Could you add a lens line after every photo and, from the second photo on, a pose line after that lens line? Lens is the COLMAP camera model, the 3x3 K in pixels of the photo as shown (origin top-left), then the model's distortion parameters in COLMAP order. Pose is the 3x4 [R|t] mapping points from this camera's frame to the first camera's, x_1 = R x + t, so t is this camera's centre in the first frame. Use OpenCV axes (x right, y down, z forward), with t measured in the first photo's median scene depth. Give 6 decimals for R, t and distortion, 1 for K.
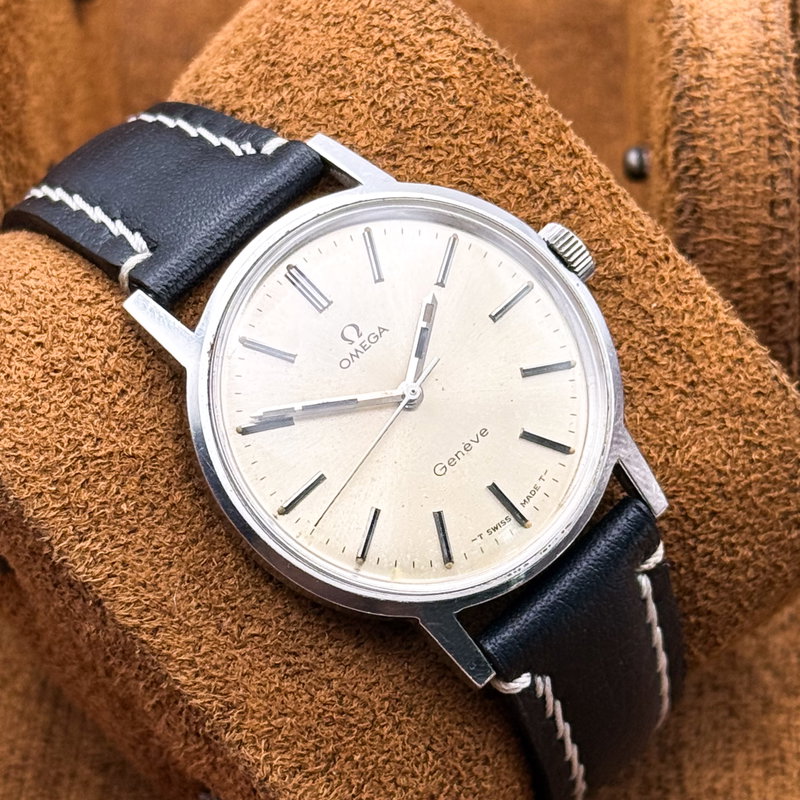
lens RADIAL K [[3003.0, 0, 395.0], [0, 3003.0, 399.2], [0, 0, 1]] dist [0.117940, 0.000000]
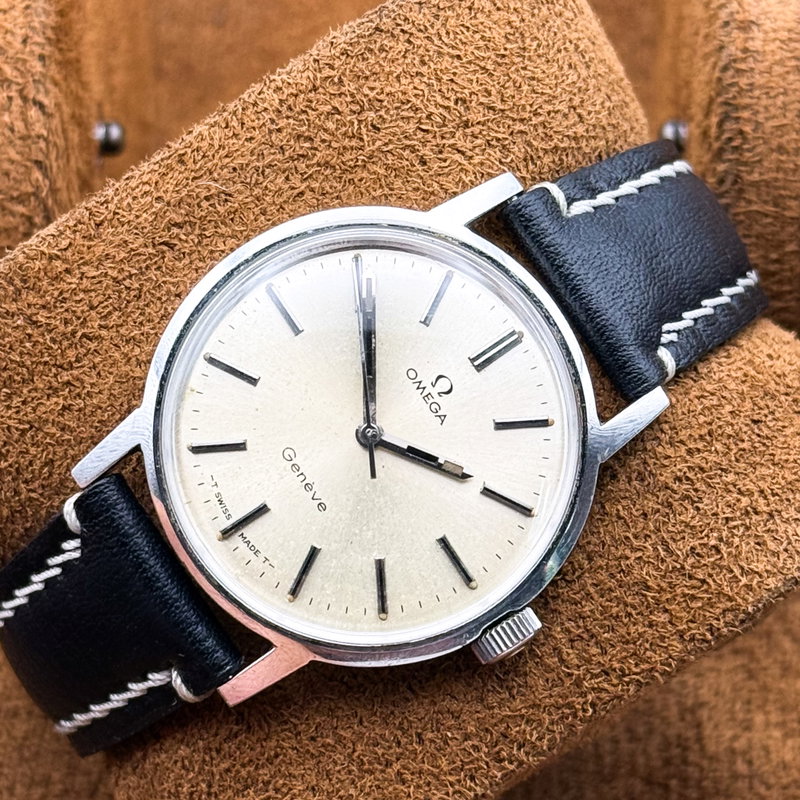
lens RADIAL K [[3003.0, 0, 438.2], [0, 3003.0, 420.4], [0, 0, 1]] dist [0.117940, 0.000000]
pose [[-0.161607, 0.950988, -0.263638, 0.247334], [-0.969876, -0.103712, 0.220417, -0.230554], [0.182272, 0.291317, 0.939101, 0.092117]]
